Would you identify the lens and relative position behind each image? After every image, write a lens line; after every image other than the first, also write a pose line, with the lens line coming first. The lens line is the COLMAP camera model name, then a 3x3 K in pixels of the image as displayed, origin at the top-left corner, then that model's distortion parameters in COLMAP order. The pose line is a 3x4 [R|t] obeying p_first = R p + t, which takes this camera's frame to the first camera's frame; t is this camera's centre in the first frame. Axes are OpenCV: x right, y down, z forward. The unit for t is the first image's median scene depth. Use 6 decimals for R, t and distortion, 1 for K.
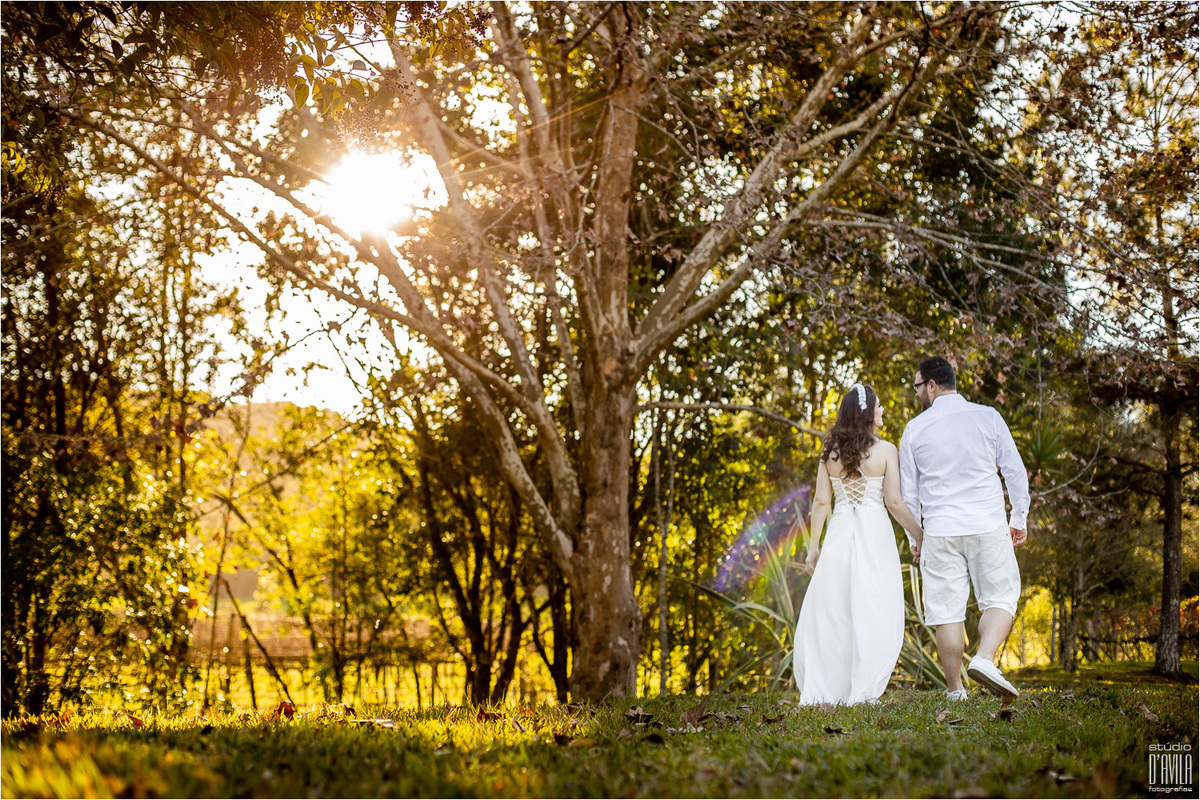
lens RADIAL K [[1741.9, 0, 599.0], [0, 1741.9, 400.6], [0, 0, 1]] dist [-0.046846, 0.000000]
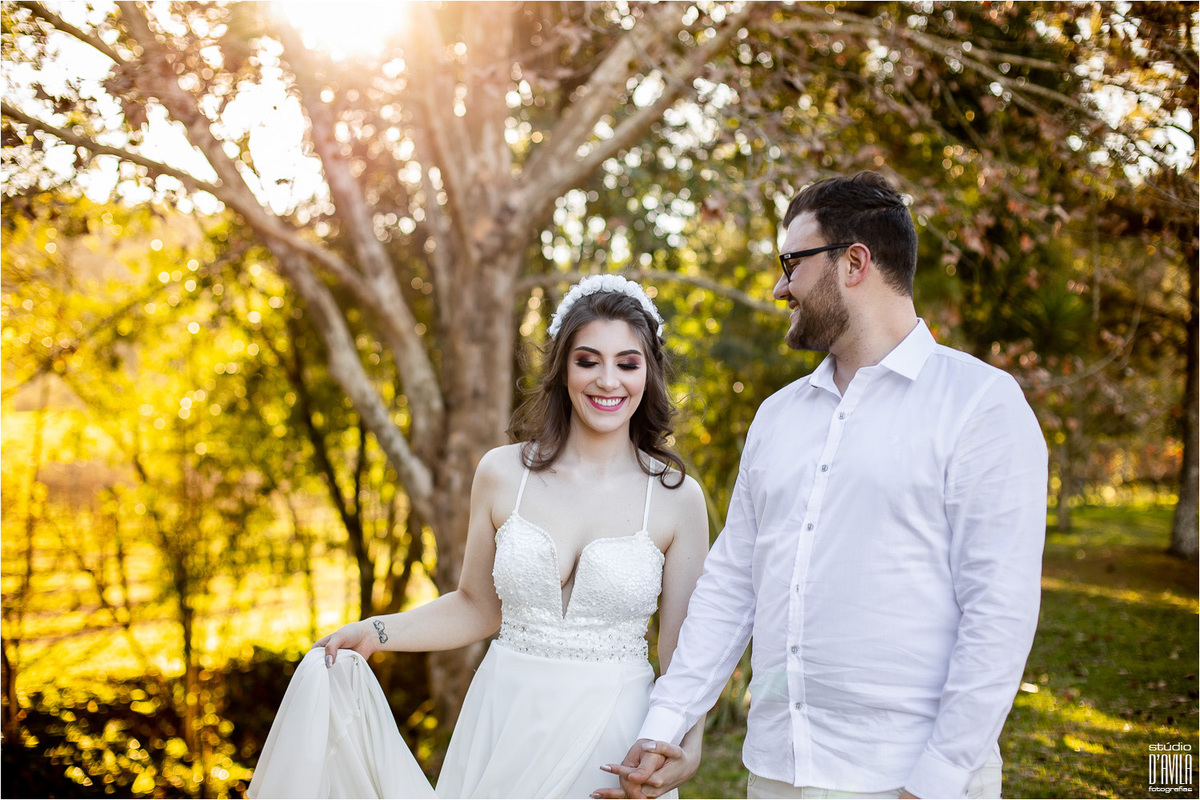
lens RADIAL K [[1741.9, 0, 601.7], [0, 1741.9, 399.4], [0, 0, 1]] dist [-0.046846, 0.000000]
pose [[0.999887, -0.001426, 0.014998, 0.035213], [-0.000257, 0.993755, 0.111583, -0.023760], [-0.015063, -0.111574, 0.993642, 0.223832]]
